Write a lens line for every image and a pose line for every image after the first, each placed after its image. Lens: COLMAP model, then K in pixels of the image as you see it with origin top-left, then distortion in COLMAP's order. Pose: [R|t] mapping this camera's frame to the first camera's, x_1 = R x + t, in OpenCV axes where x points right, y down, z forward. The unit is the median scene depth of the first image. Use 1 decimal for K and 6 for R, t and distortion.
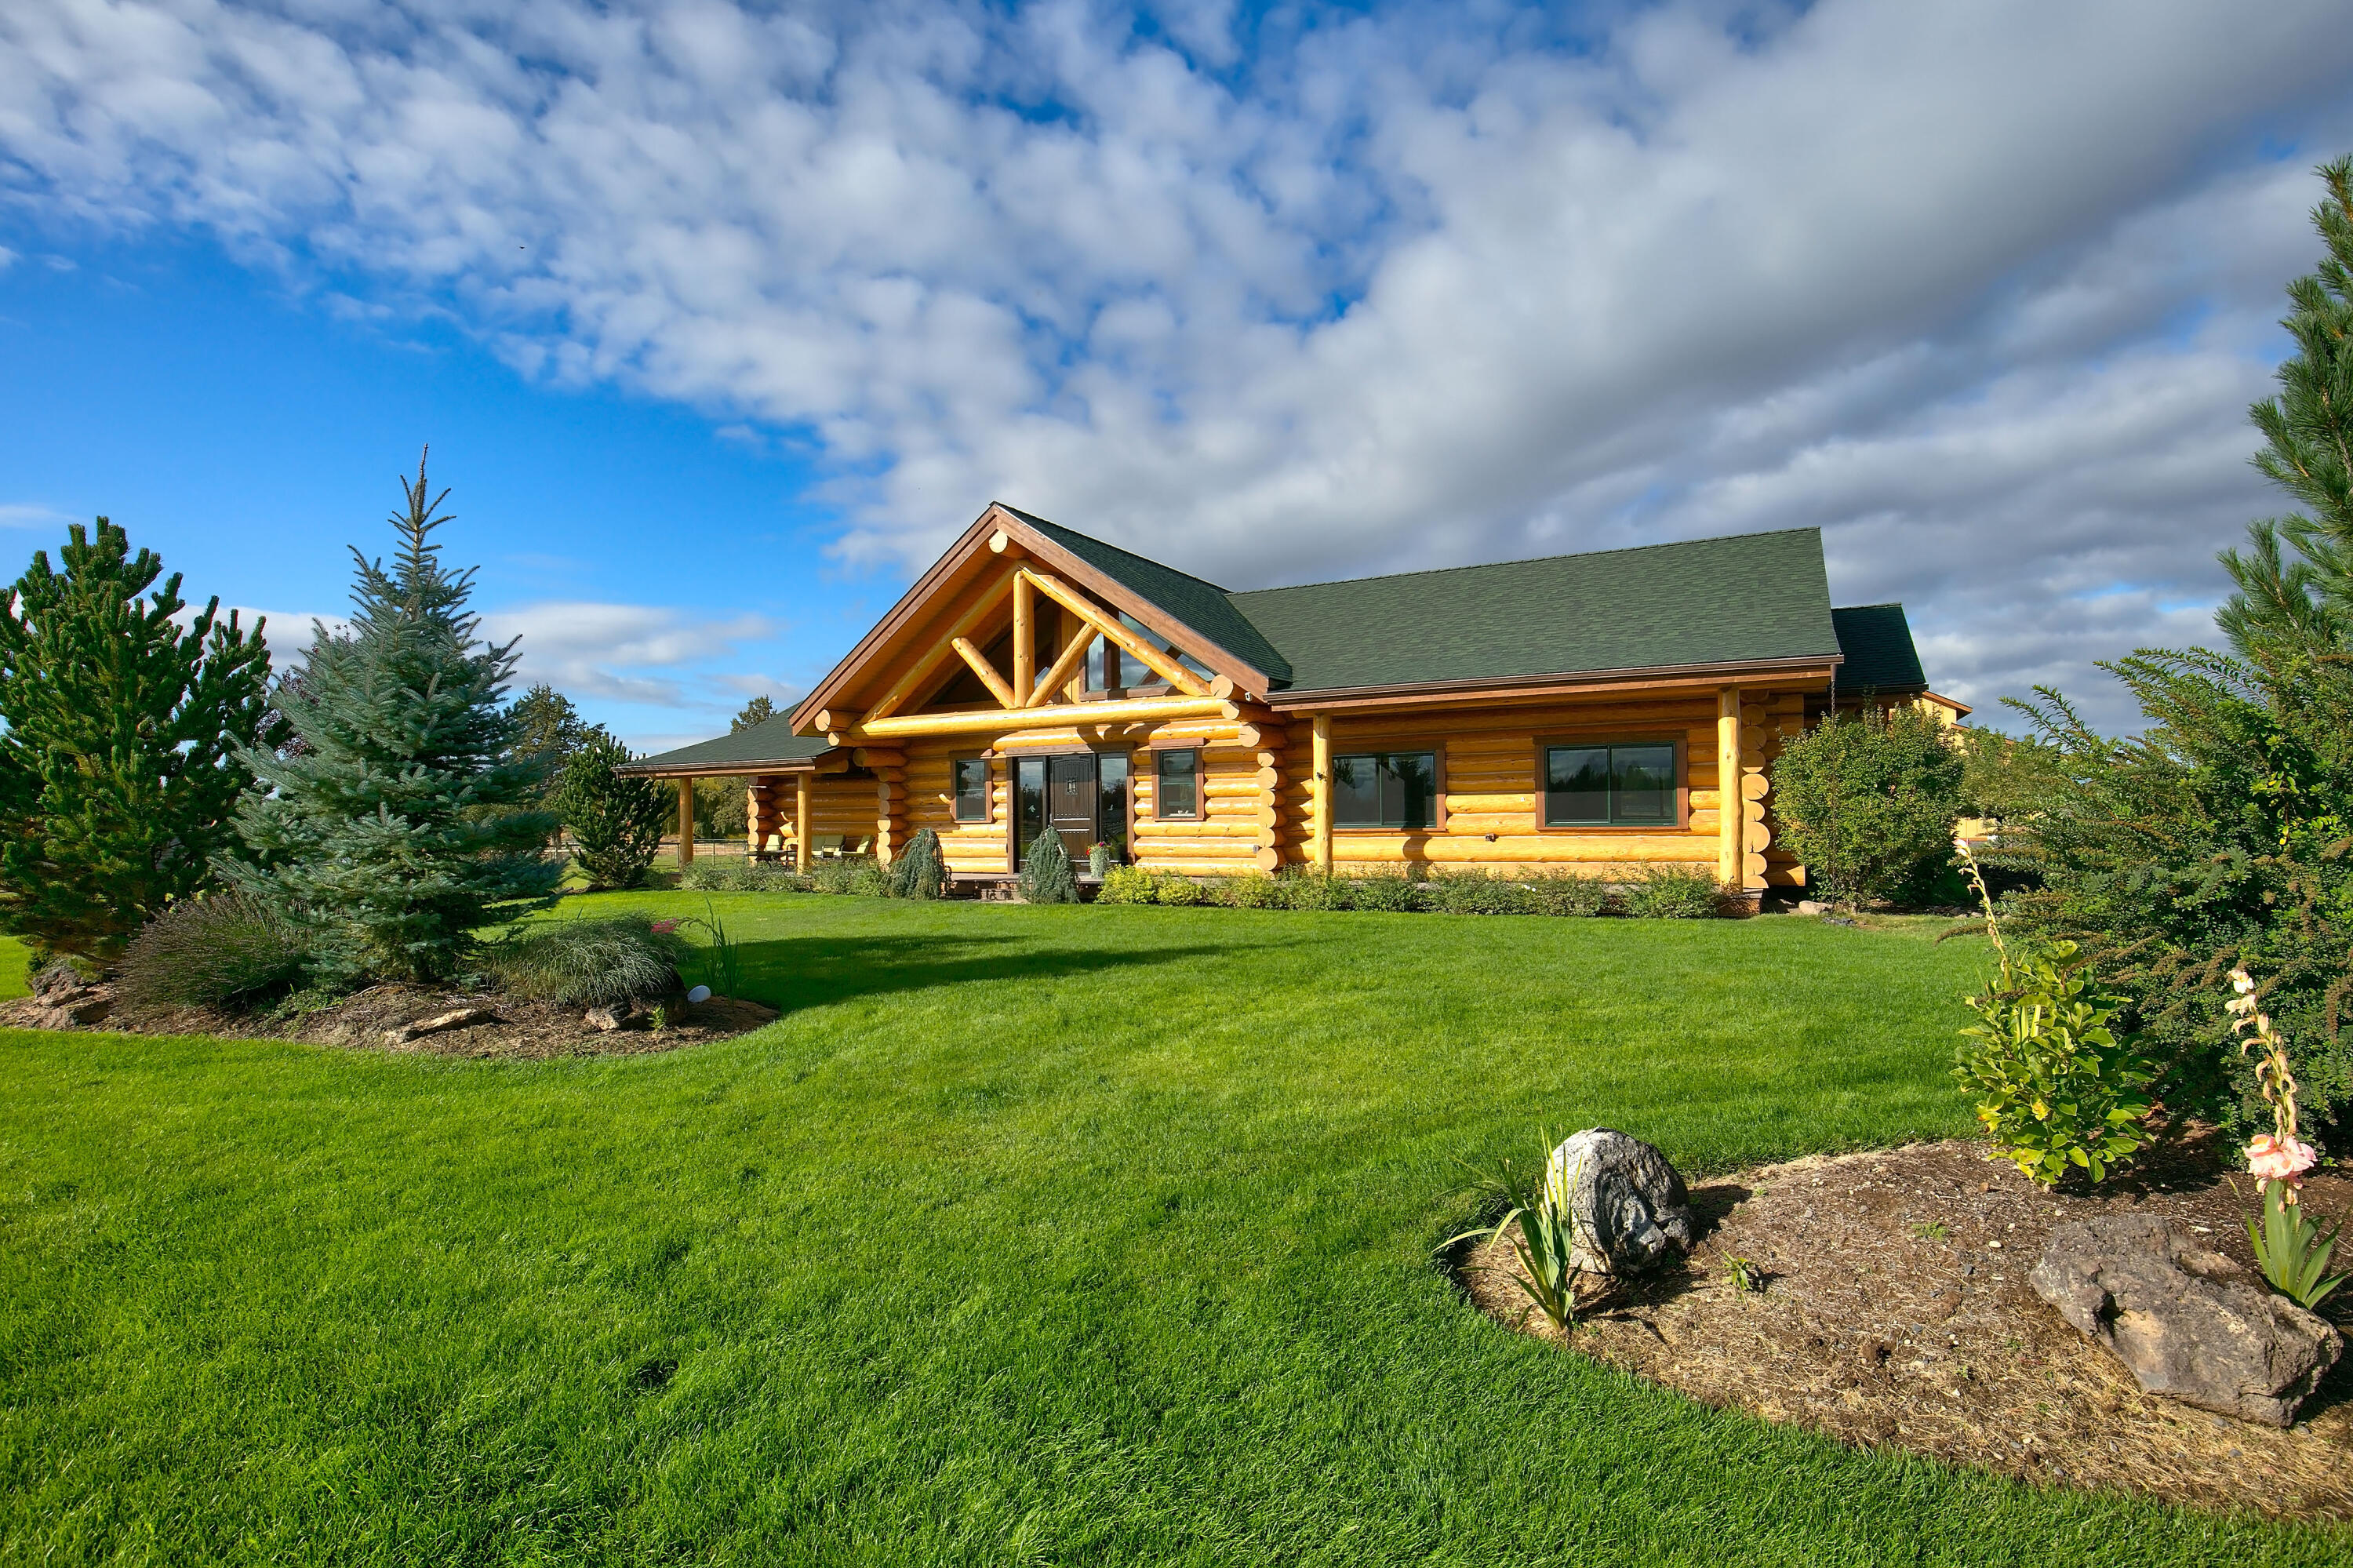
lens RADIAL K [[1097.8, 0, 1176.5], [0, 1097.8, 784.0], [0, 0, 1]] dist [-0.023834, -0.000551]
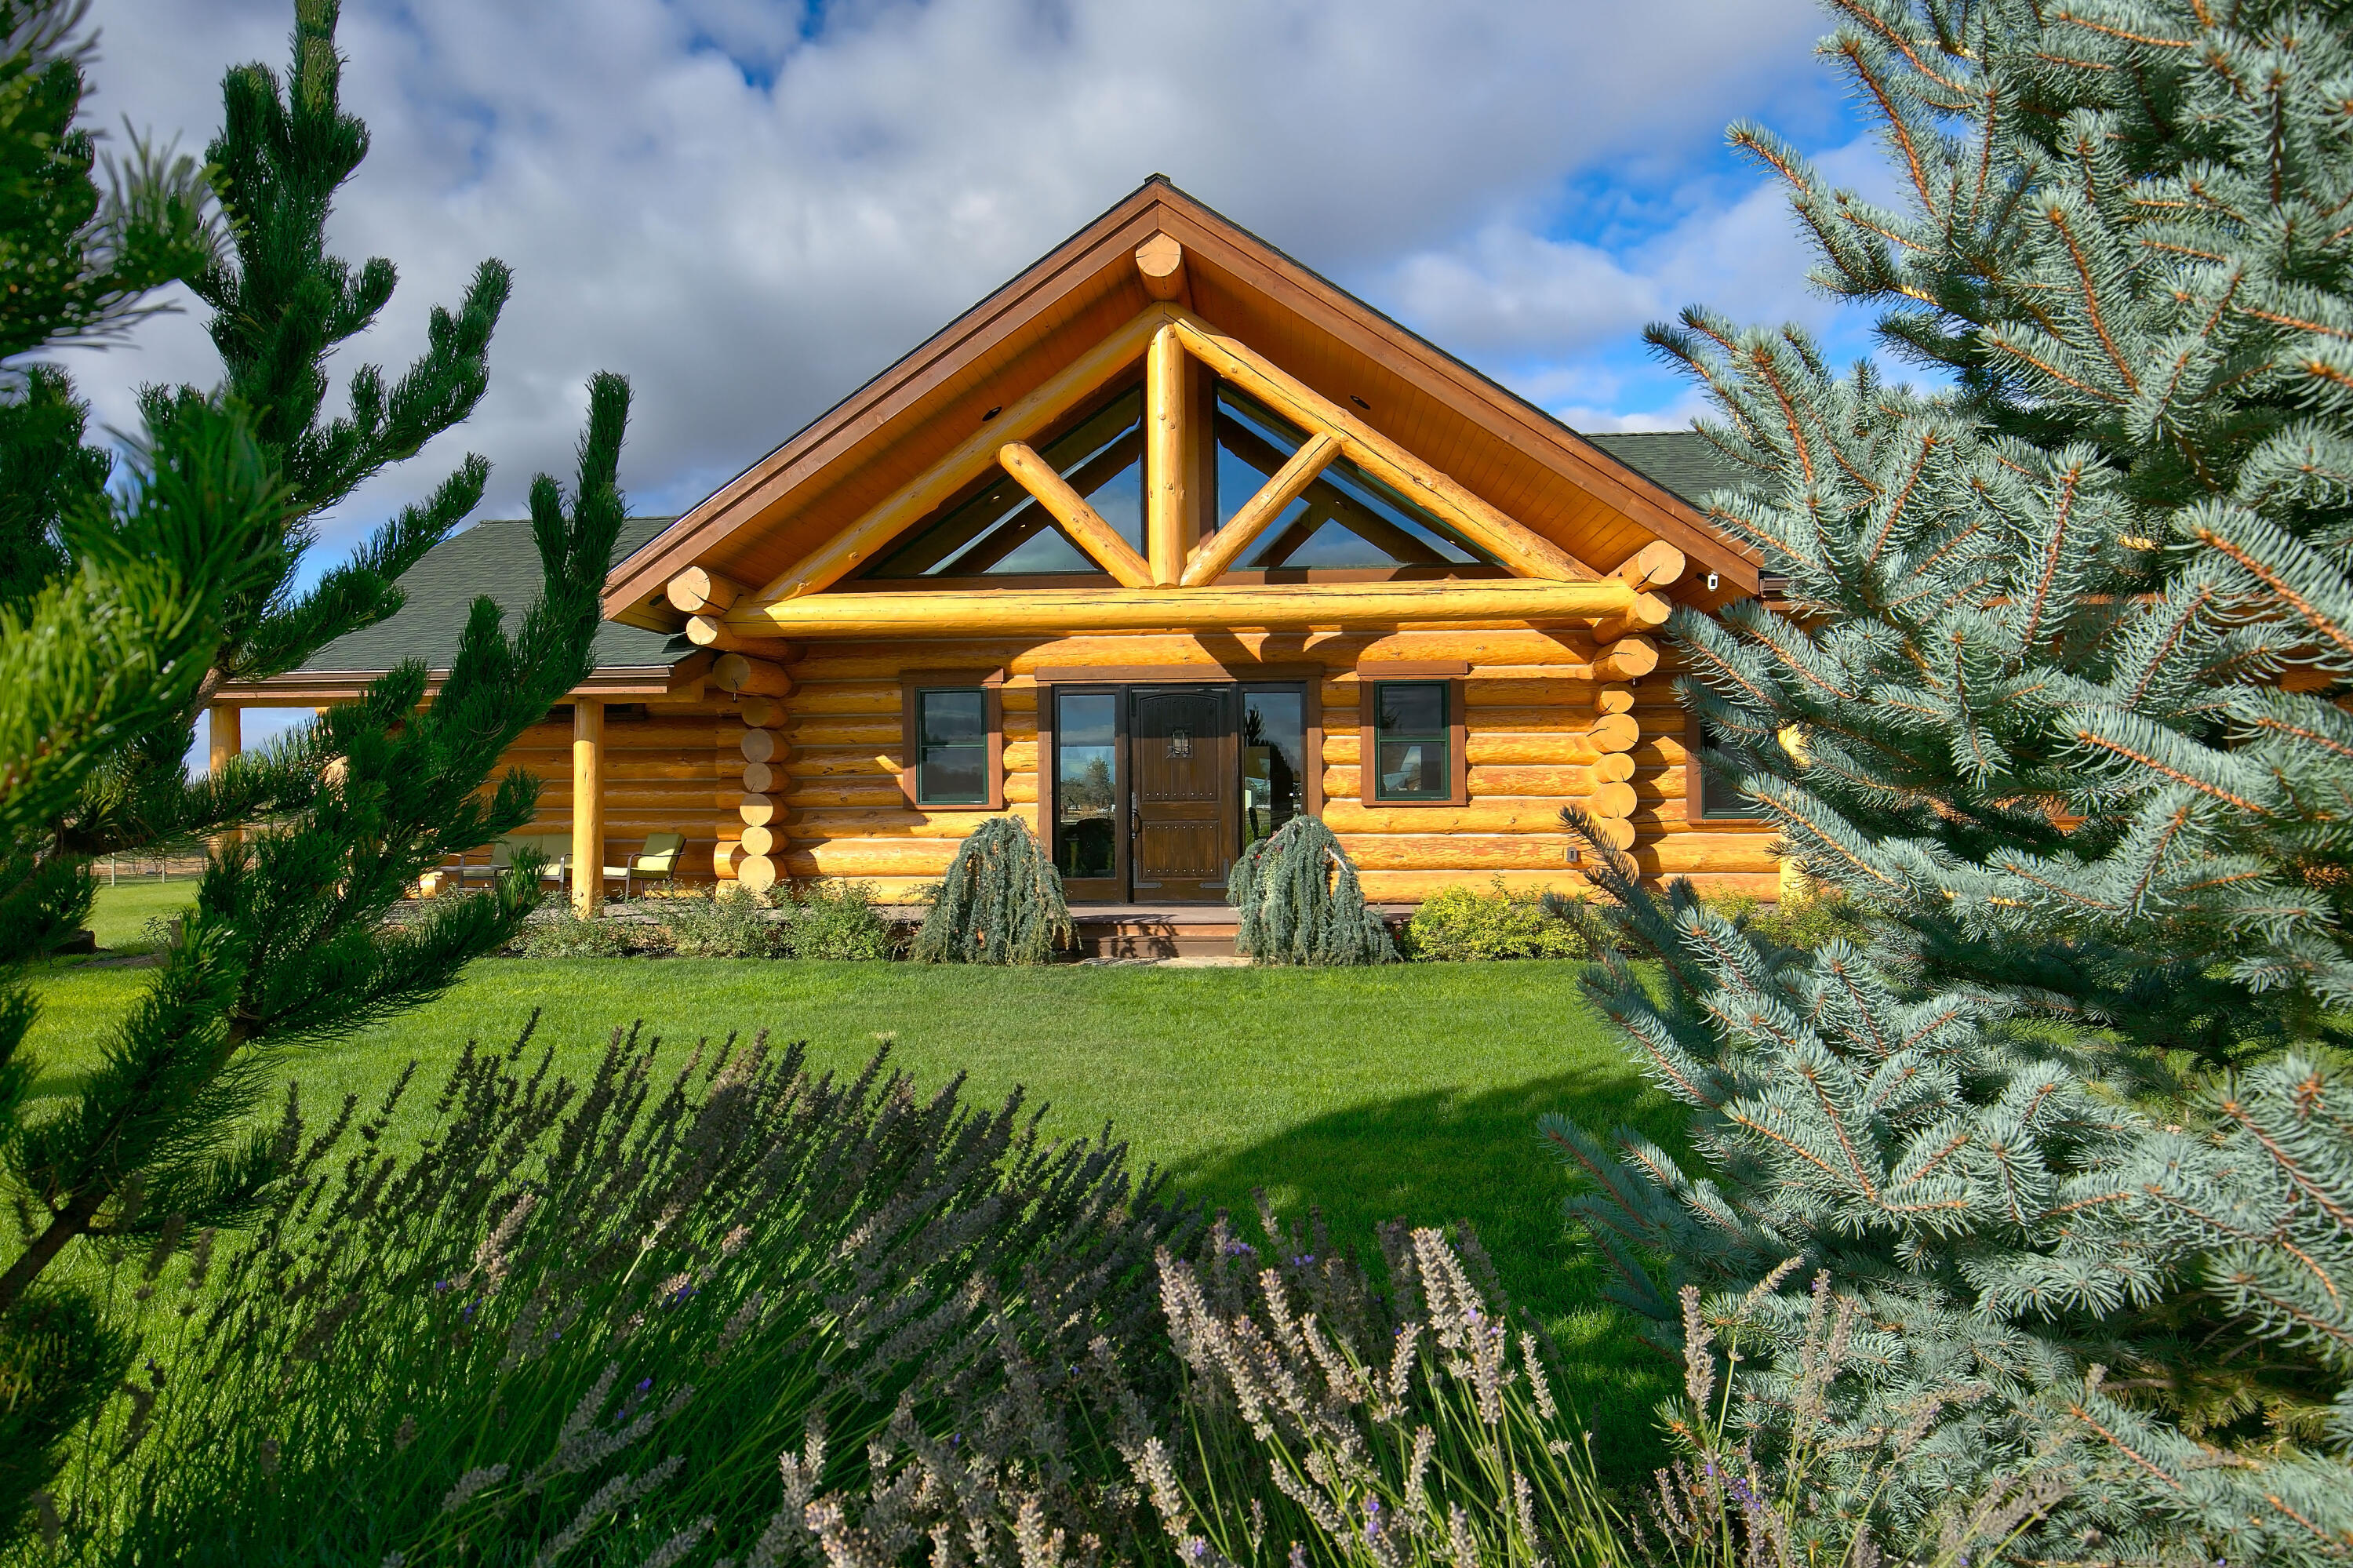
lens RADIAL K [[1485.7, 0, 1176.5], [0, 1485.7, 784.0], [0, 0, 1]] dist [-0.002221, 0.000058]
pose [[0.905934, 0.012105, 0.423246, -0.418019], [-0.016477, 0.999842, 0.006674, 0.018431], [-0.423098, -0.013020, 0.905990, 0.344670]]
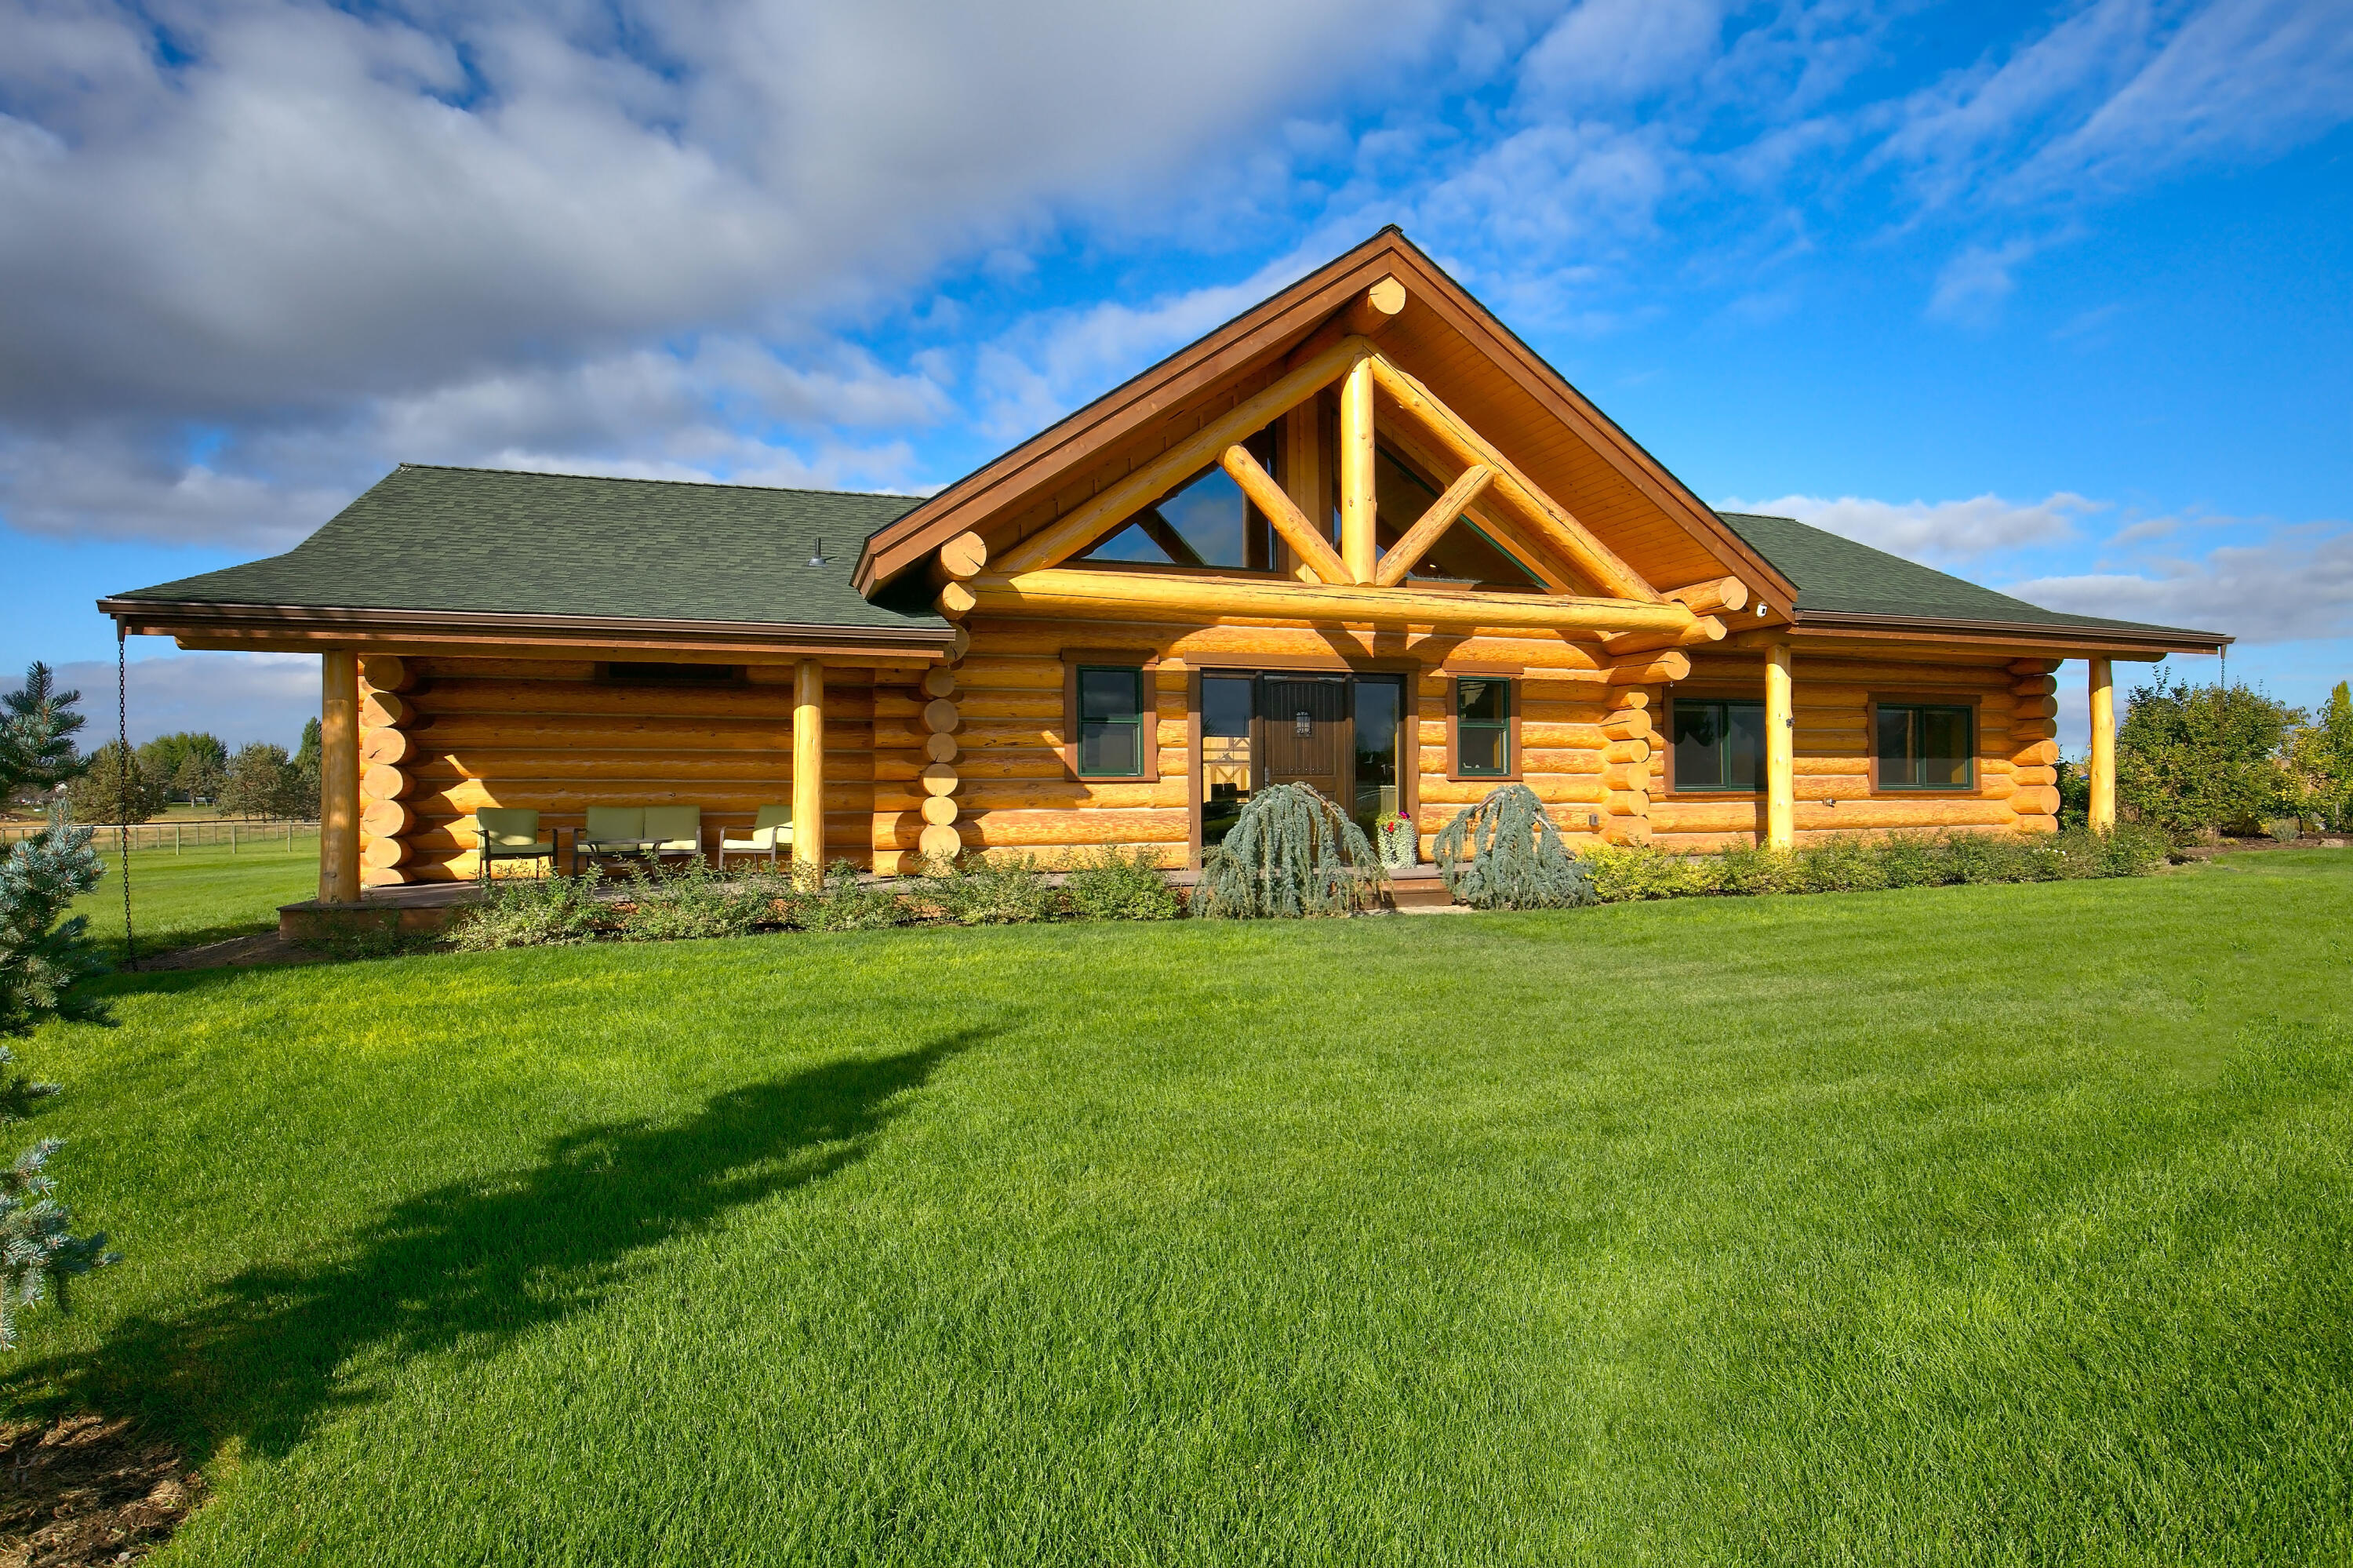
lens RADIAL K [[1300.9, 0, 1176.5], [0, 1300.9, 784.0], [0, 0, 1]] dist [-0.003273, -0.000218]
pose [[0.645789, 0.015768, 0.763353, -0.713292], [-0.023964, 0.999713, -0.000377, 0.038738], [-0.763140, -0.018049, 0.645982, 0.596133]]
